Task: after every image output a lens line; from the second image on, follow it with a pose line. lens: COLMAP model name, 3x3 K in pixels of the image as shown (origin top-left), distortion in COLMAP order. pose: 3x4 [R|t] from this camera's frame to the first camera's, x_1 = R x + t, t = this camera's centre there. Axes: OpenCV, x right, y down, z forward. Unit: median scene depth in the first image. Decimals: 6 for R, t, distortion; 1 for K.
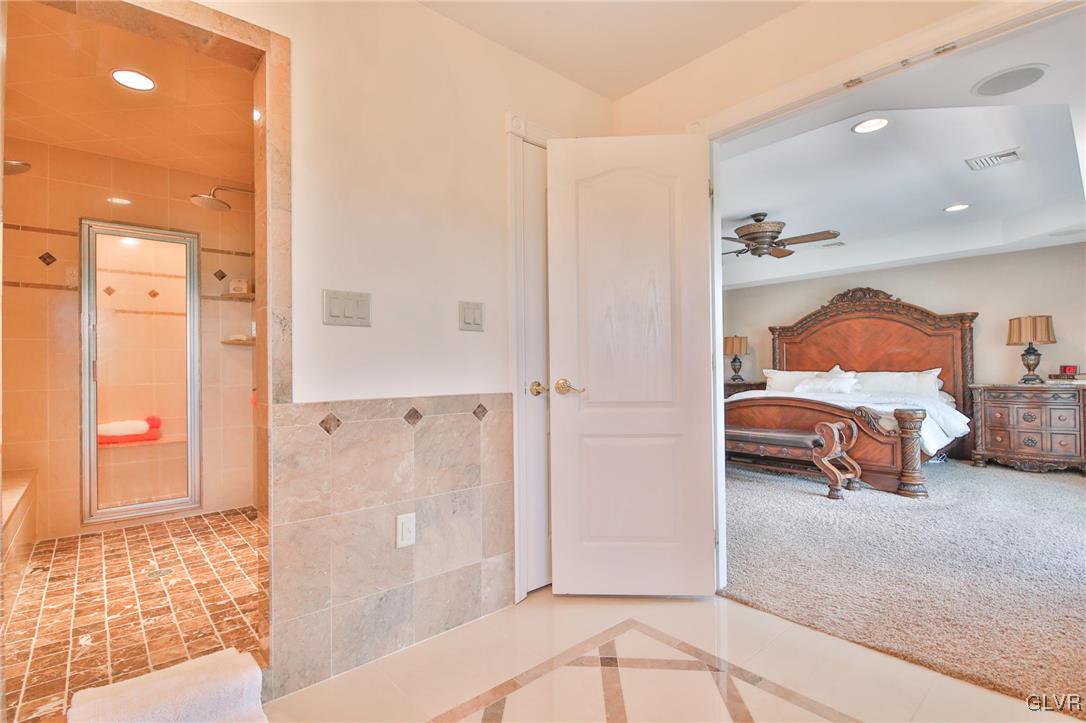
lens RADIAL K [[504.6, 0, 533.4], [0, 504.6, 363.7], [0, 0, 1]] dist [-0.010112, -0.004985]
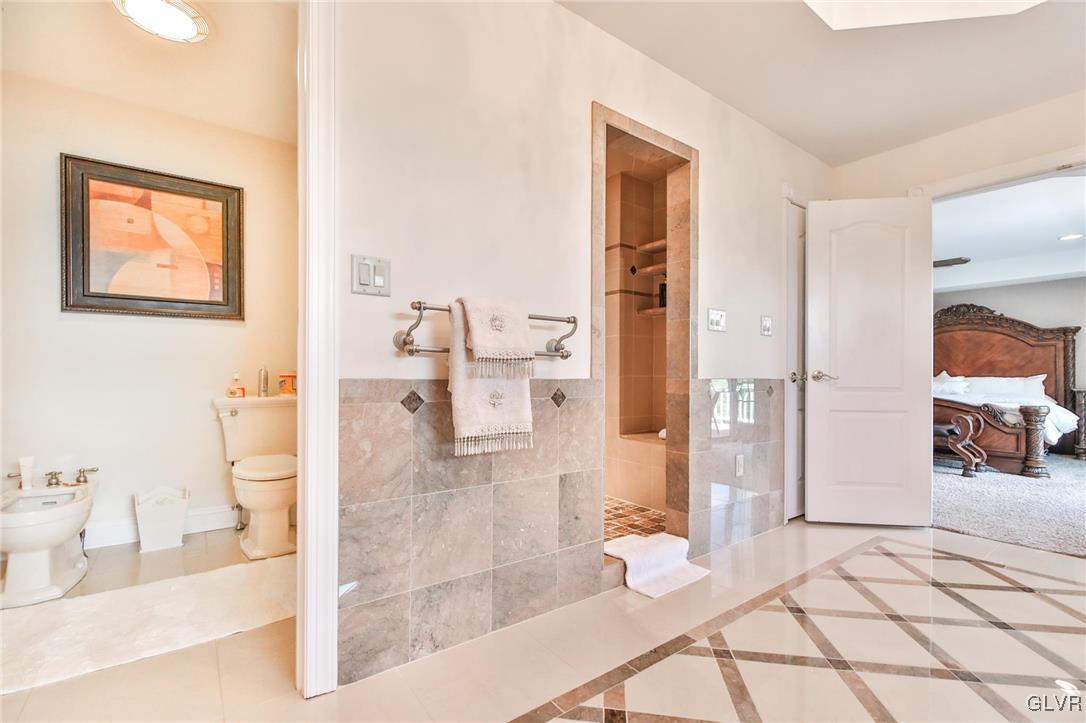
lens RADIAL K [[461.3, 0, 520.0], [0, 461.3, 372.3], [0, 0, 1]] dist [-0.021802, -0.001744]
pose [[0.993226, 0.016965, -0.114952, -0.361989], [-0.016382, 0.999848, 0.006013, 0.024136], [0.115037, -0.004089, 0.993353, -0.215542]]
